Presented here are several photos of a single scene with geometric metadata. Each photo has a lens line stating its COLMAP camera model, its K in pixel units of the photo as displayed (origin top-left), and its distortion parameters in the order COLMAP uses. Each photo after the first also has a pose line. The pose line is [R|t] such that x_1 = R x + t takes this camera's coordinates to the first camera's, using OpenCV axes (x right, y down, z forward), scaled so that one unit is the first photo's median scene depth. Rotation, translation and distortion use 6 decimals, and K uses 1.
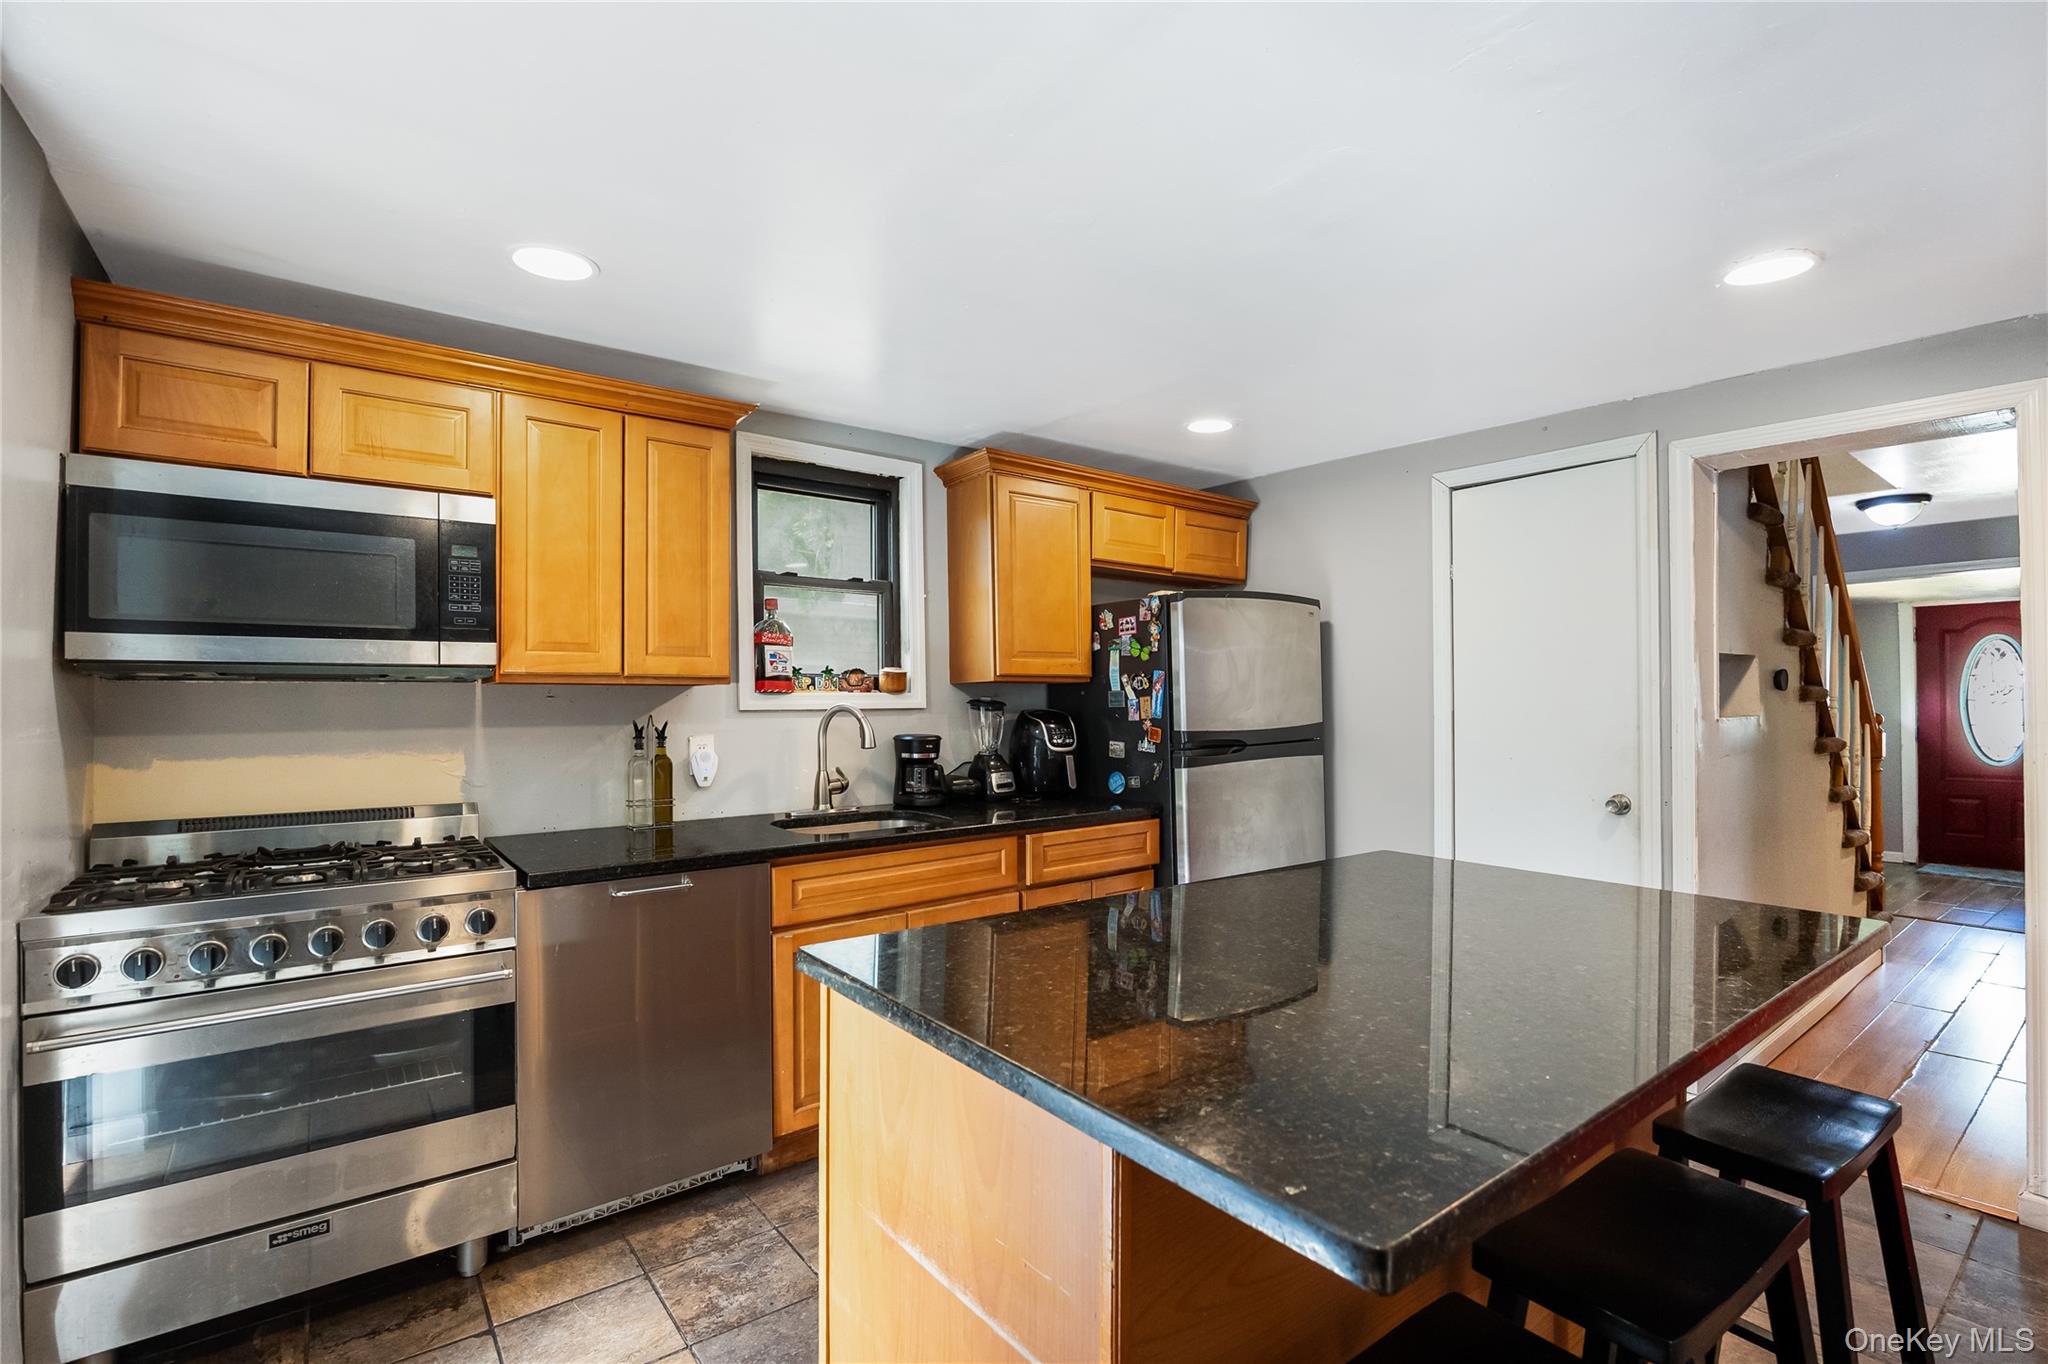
lens RADIAL K [[933.0, 0, 1025.5], [0, 933.0, 692.7], [0, 0, 1]] dist [0.000283, 0.000071]
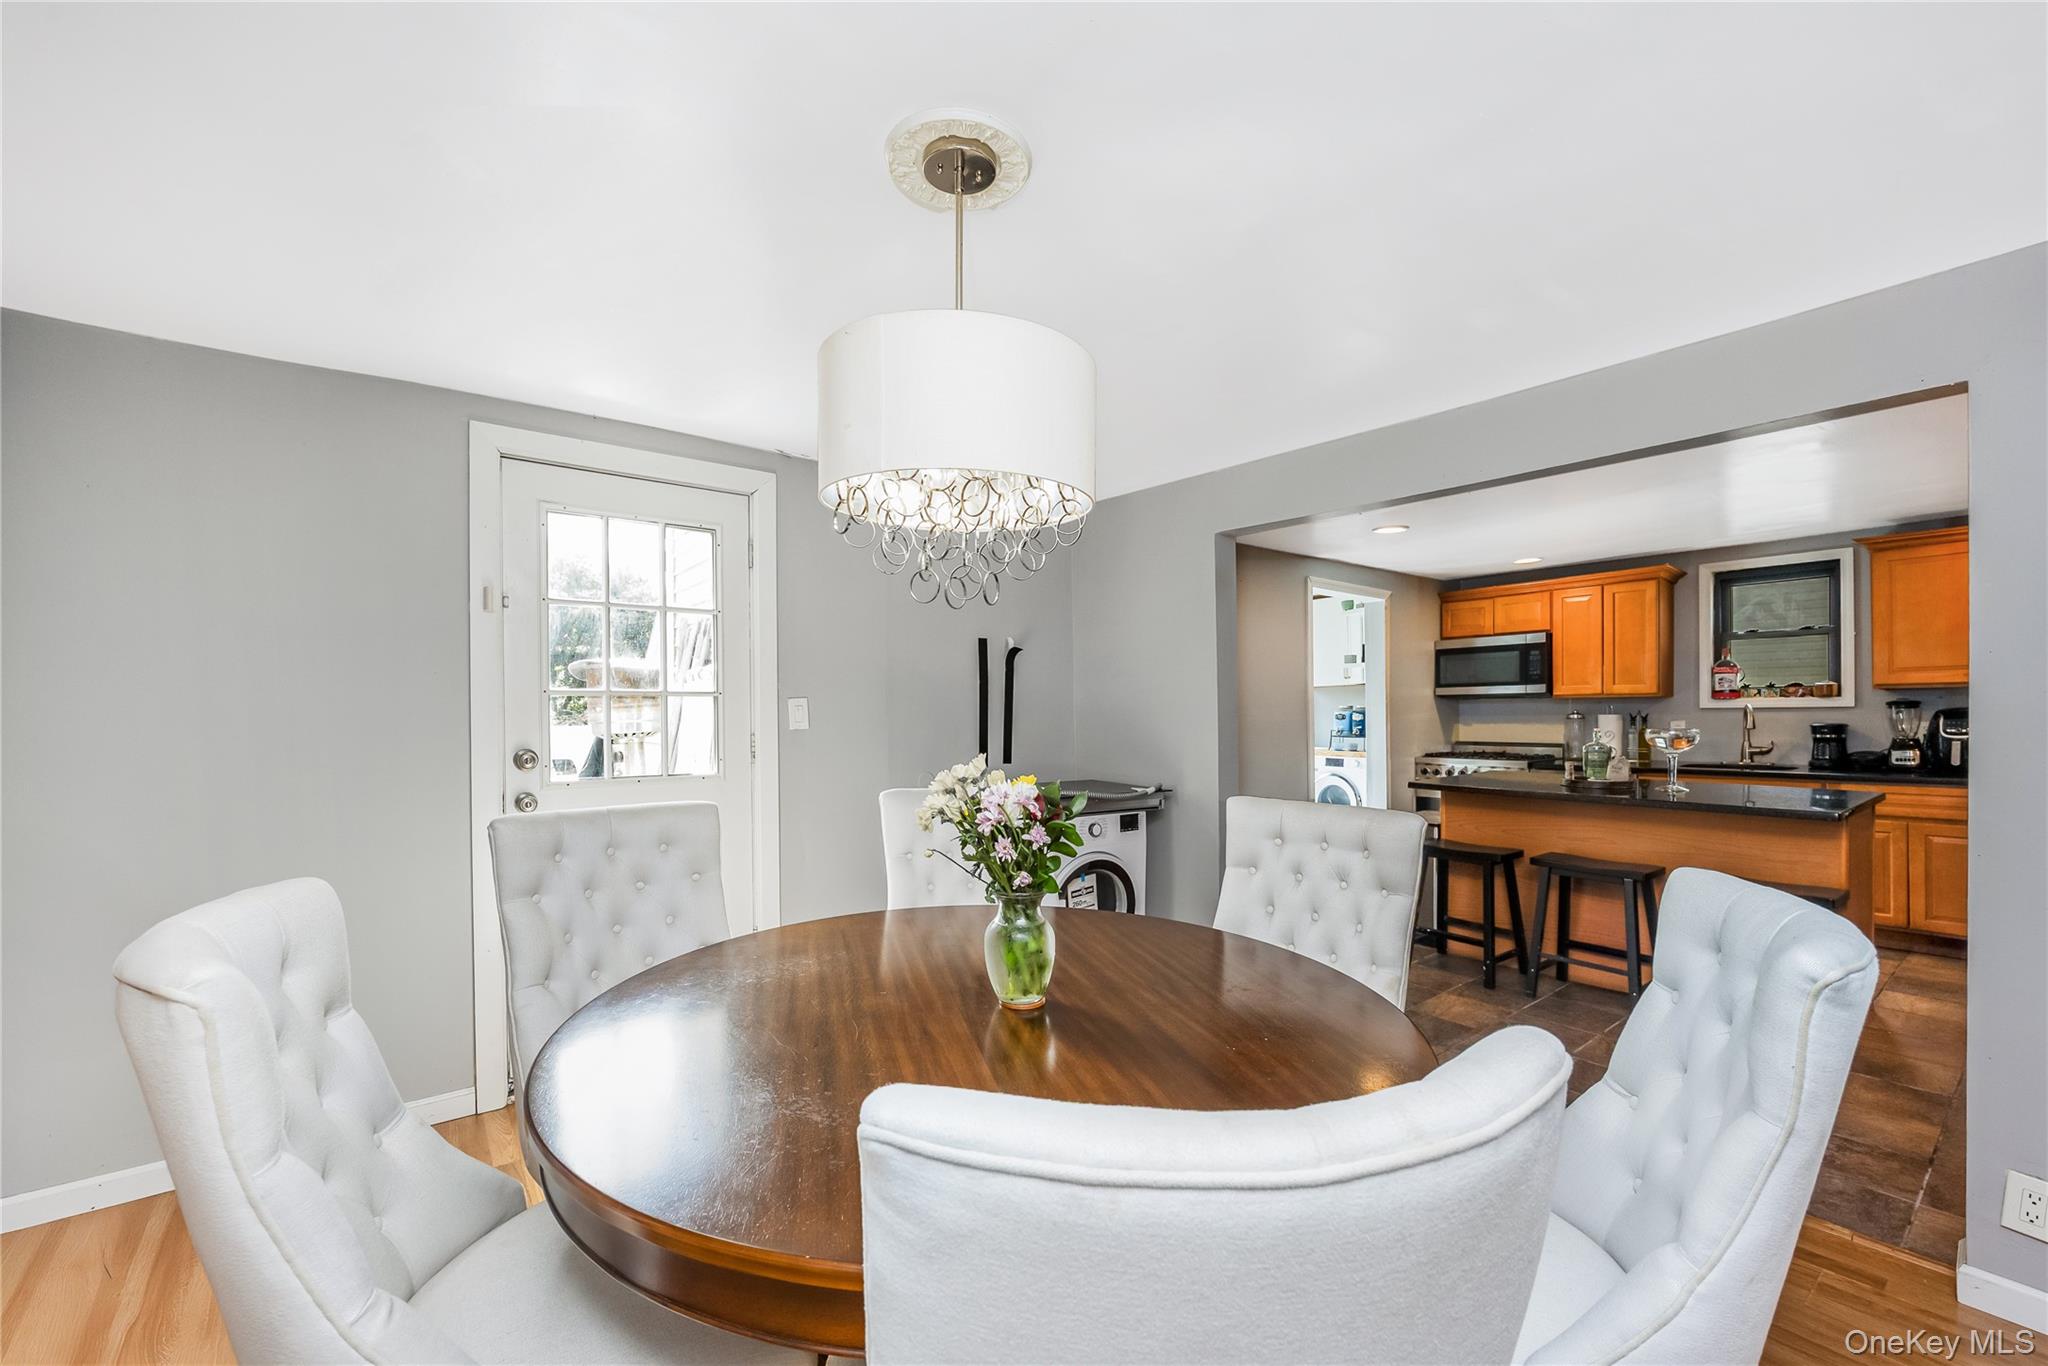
lens RADIAL K [[833.9, 0, 1023.8], [0, 833.9, 716.6], [0, 0, 1]] dist [0.002133, 0.000089]
pose [[0.000078, 0.009801, -0.999952, 1.375784], [0.019489, 0.999762, 0.009801, -0.007992], [0.999810, -0.019489, -0.000113, -0.400219]]
